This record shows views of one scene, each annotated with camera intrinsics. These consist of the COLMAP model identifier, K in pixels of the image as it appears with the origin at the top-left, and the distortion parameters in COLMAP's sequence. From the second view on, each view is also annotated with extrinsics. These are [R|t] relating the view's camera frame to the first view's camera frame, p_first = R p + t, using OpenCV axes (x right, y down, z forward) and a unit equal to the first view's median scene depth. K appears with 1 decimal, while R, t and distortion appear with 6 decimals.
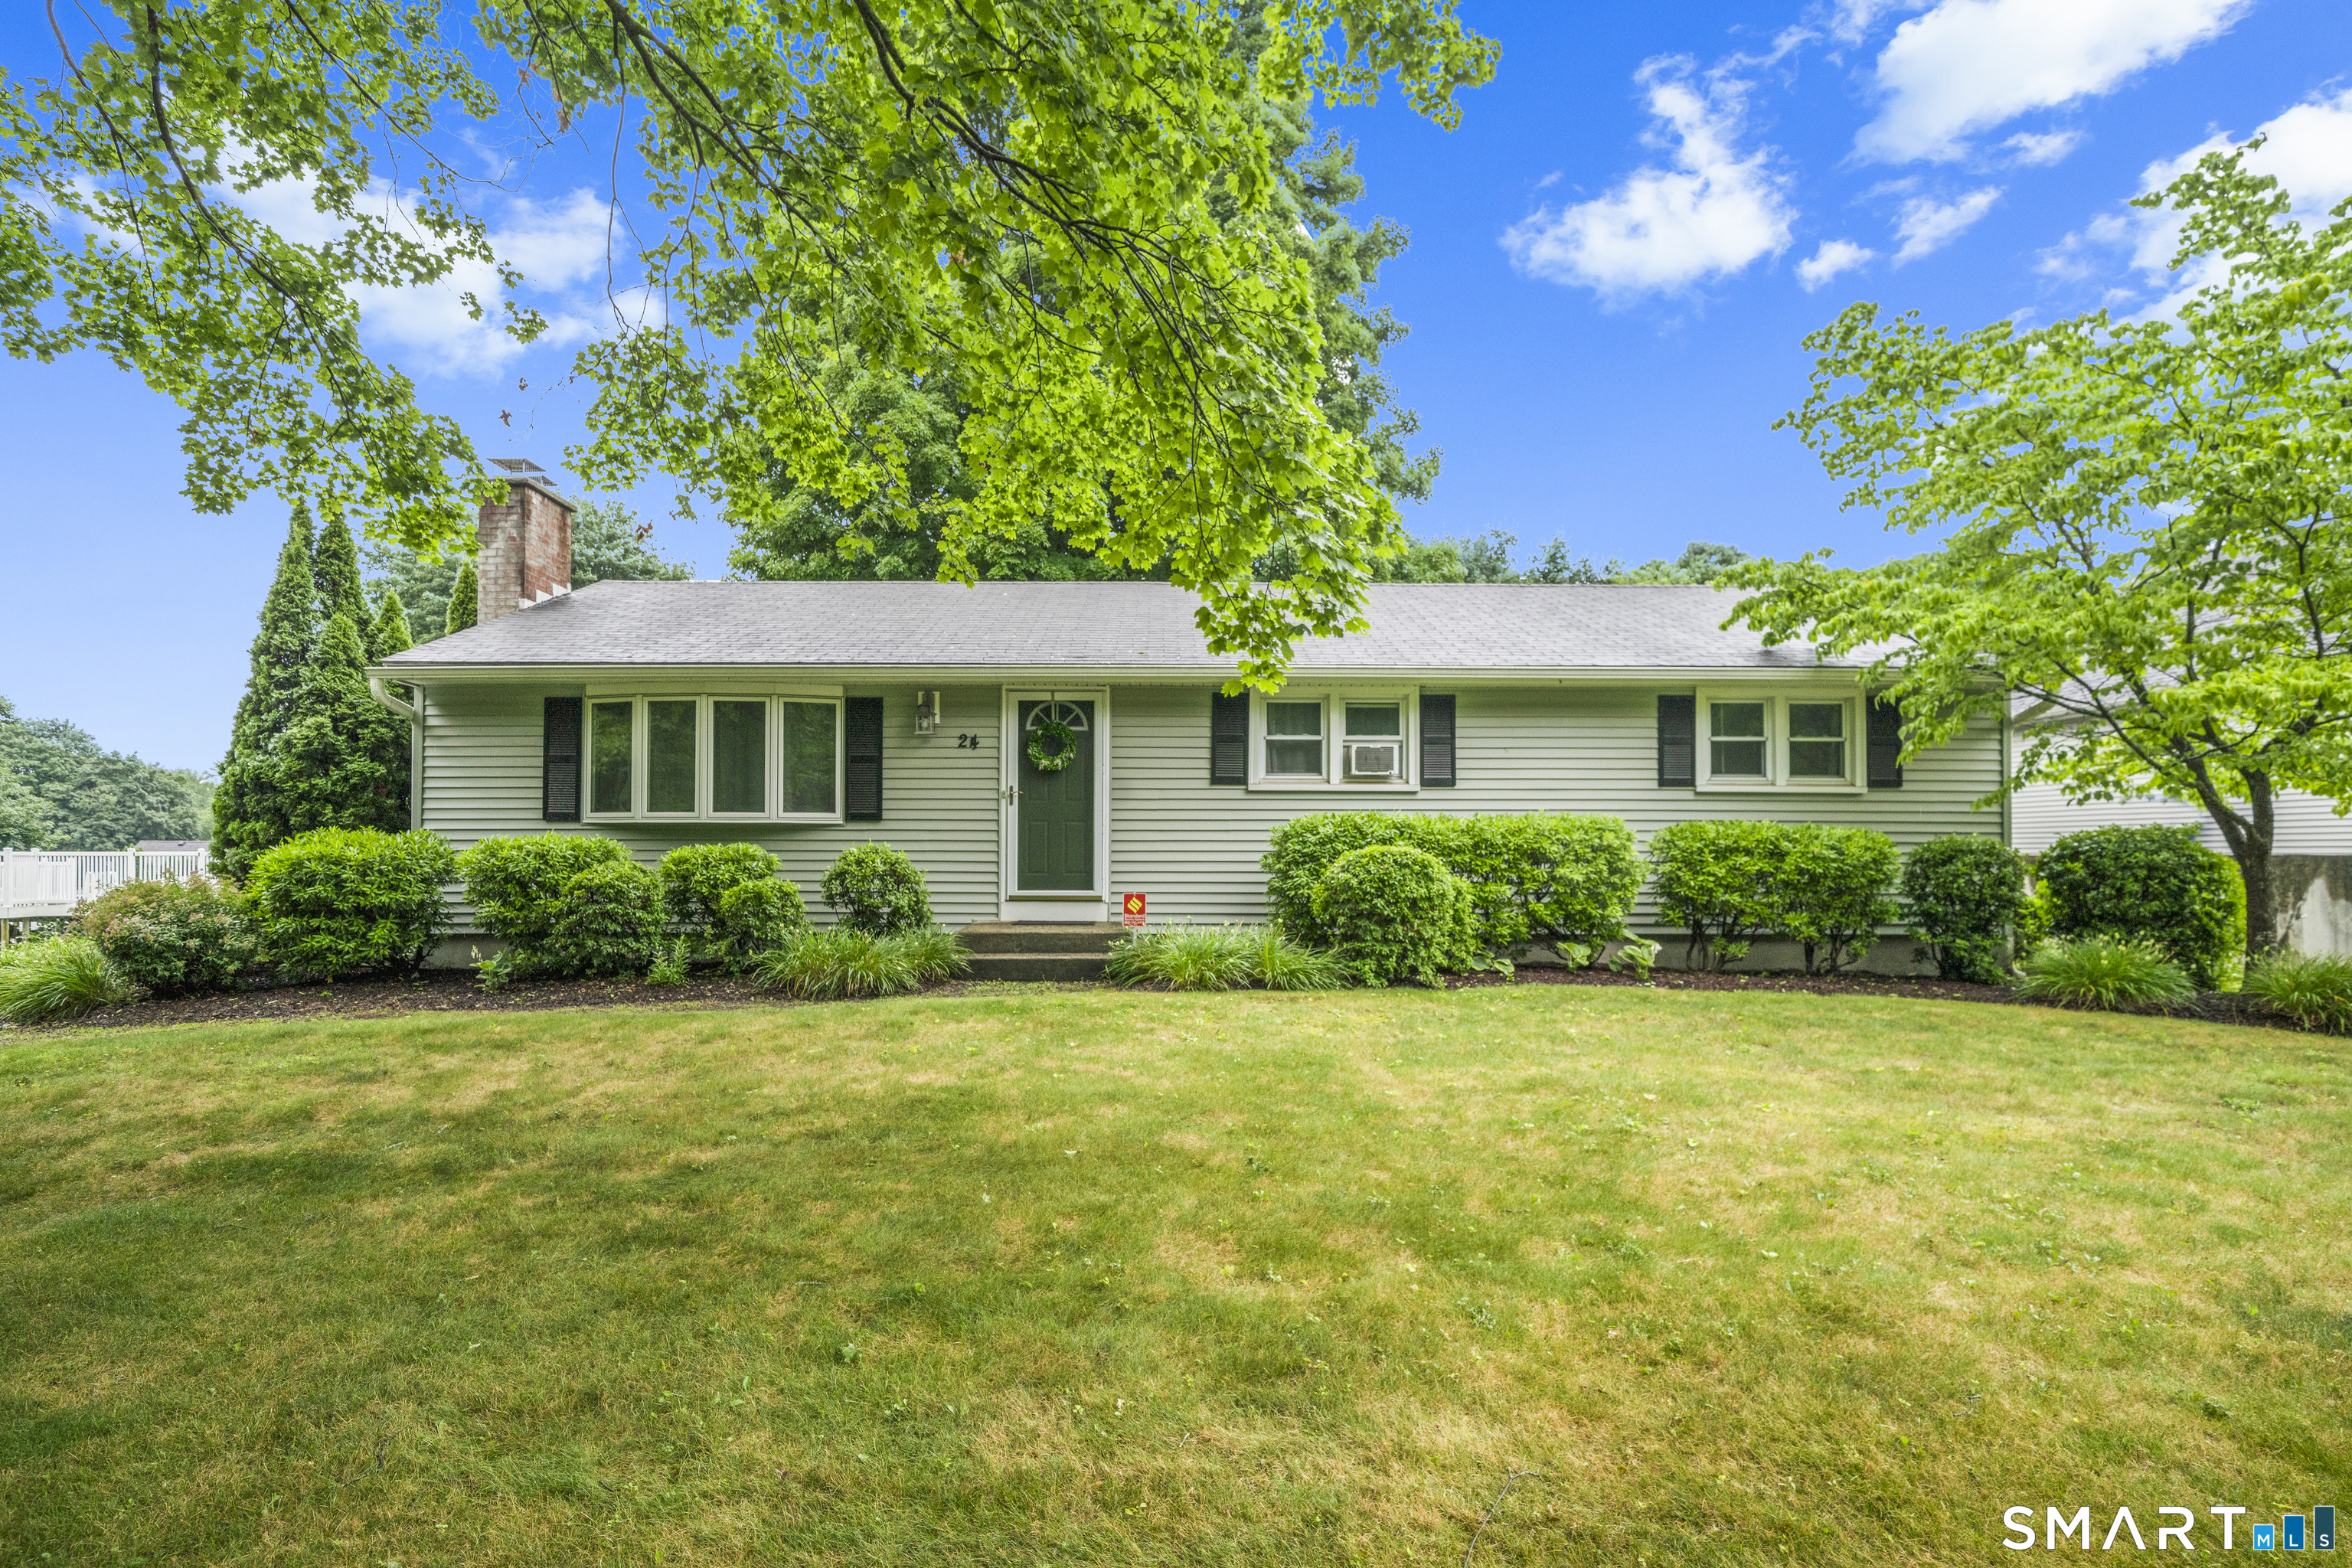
lens RADIAL K [[1121.9, 0, 1192.1], [0, 1121.9, 851.6], [0, 0, 1]] dist [-0.003286, 0.000151]
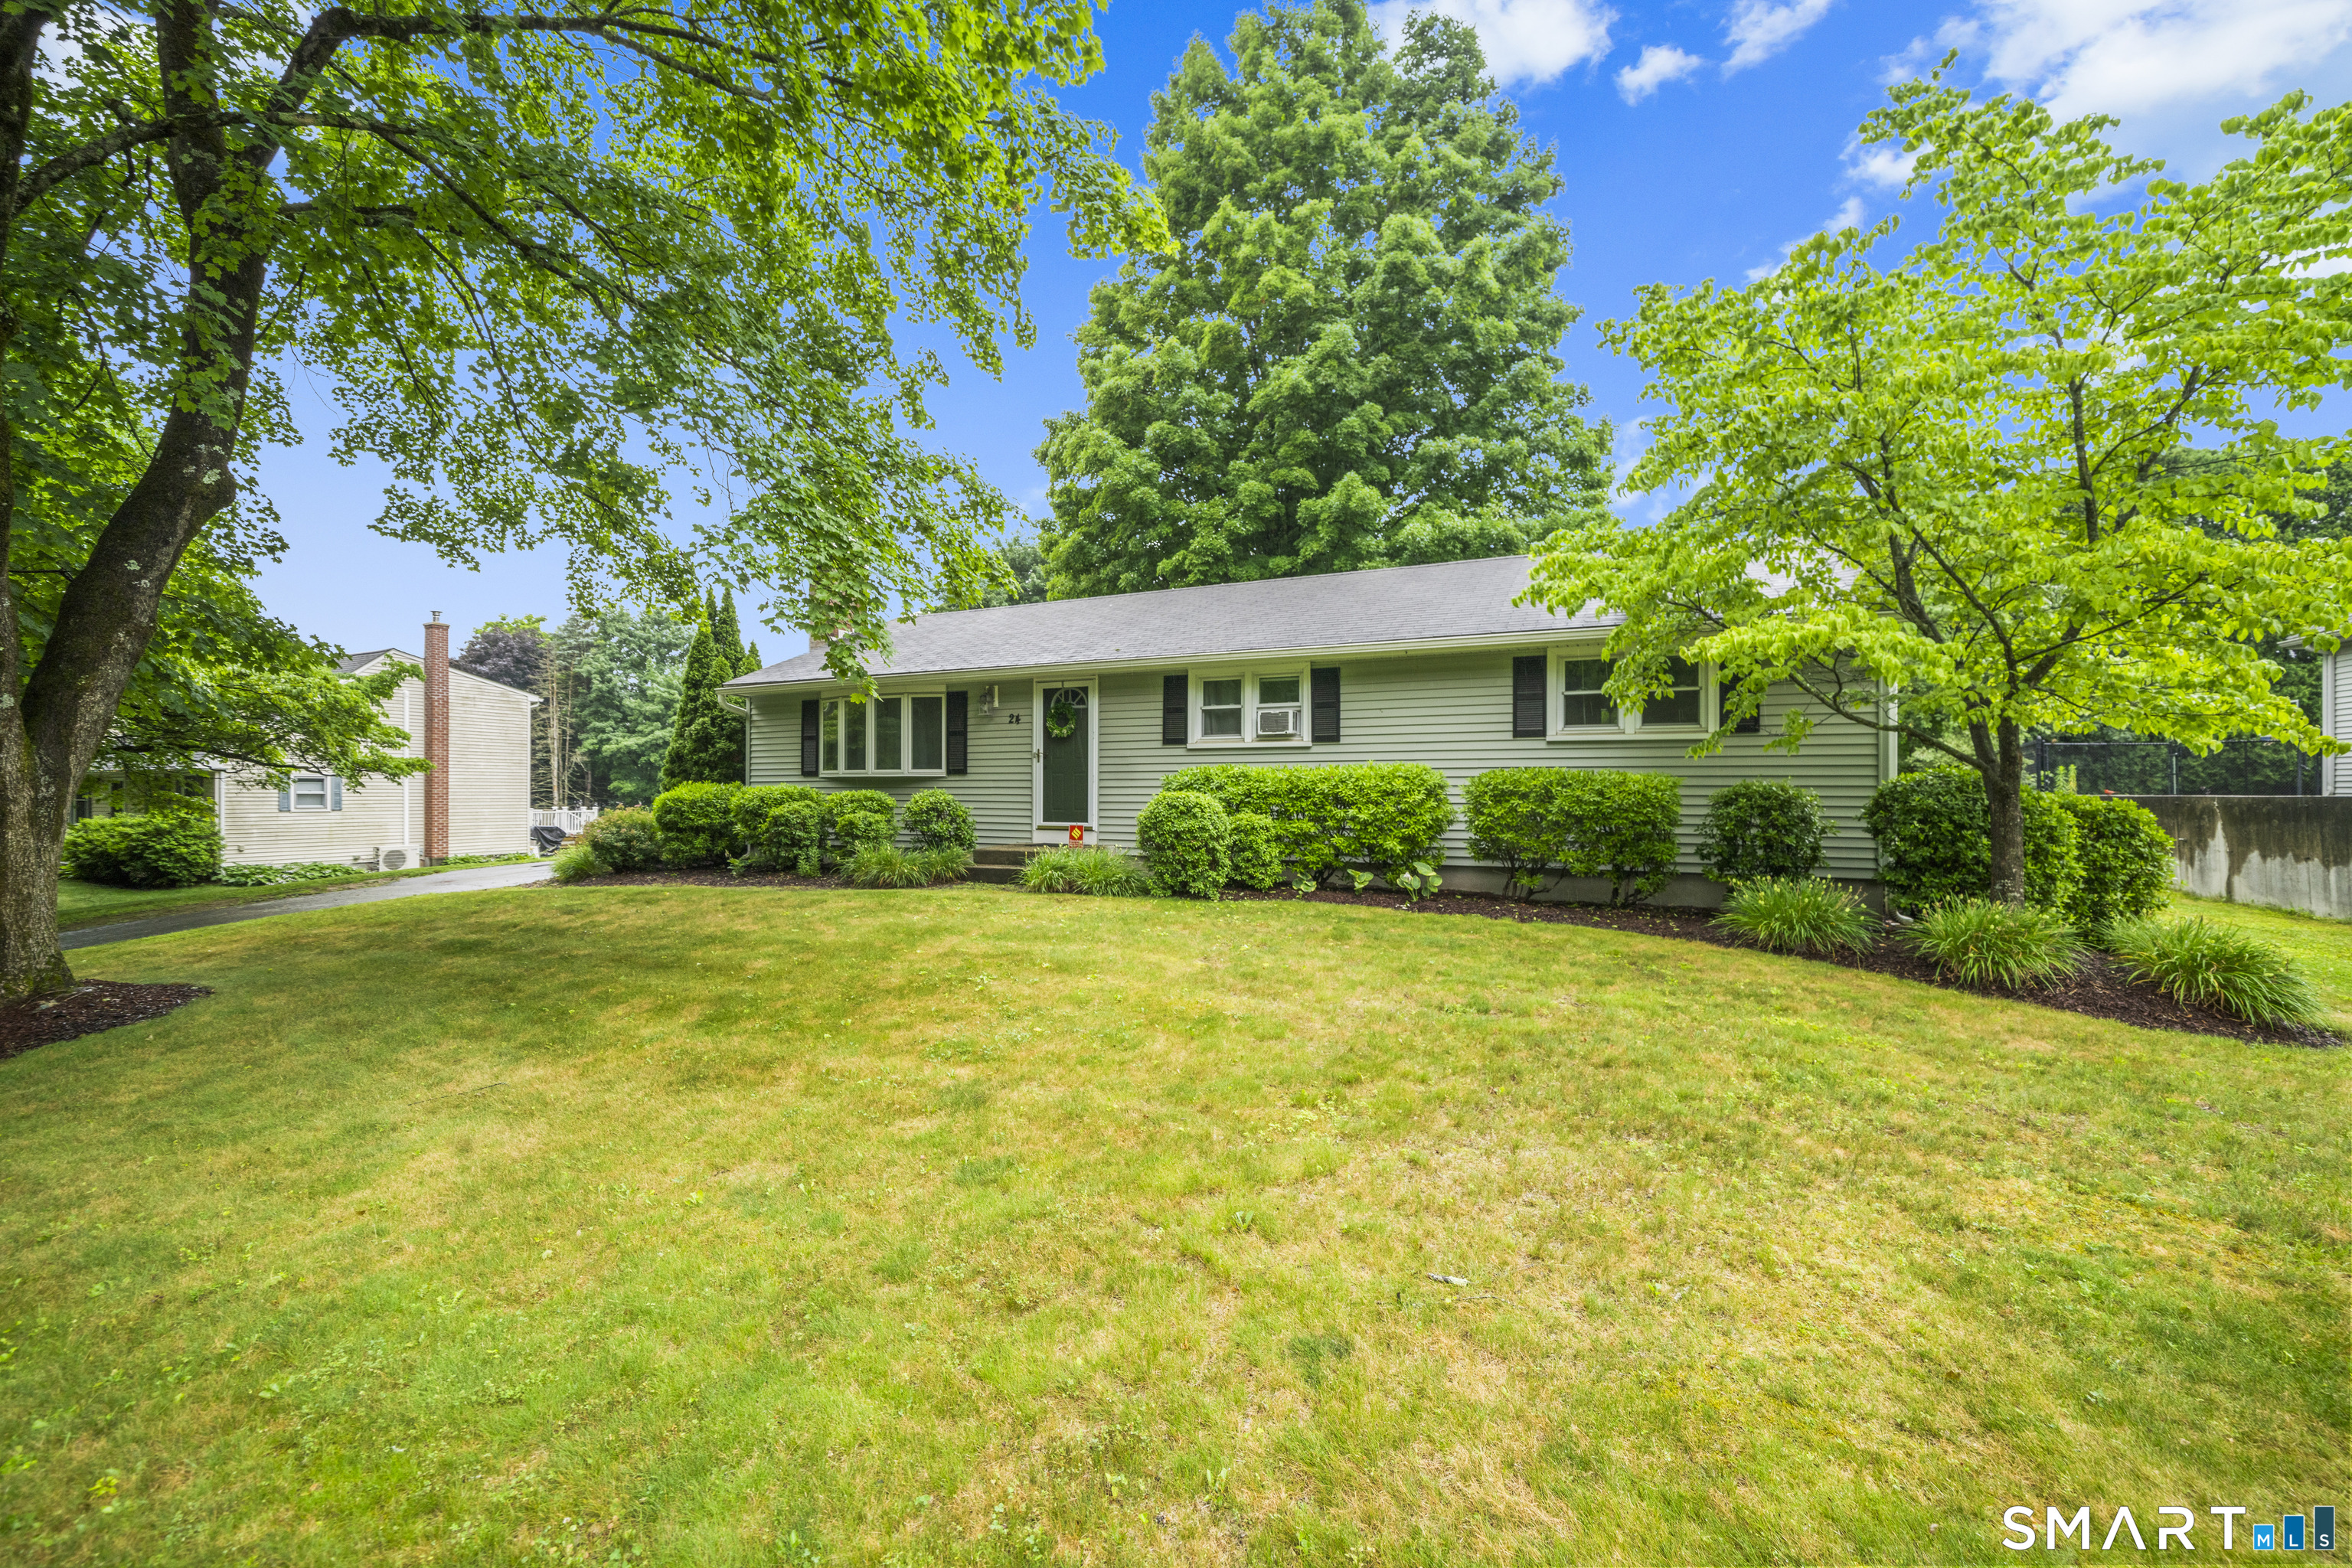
lens RADIAL K [[997.7, 0, 1189.9], [0, 997.7, 798.1], [0, 0, 1]] dist [-0.001581, -0.000038]
pose [[0.893071, 0.001475, -0.449913, 0.580037], [-0.000362, 0.999997, 0.002560, 0.000363], [0.449915, -0.002124, 0.893069, -0.045442]]
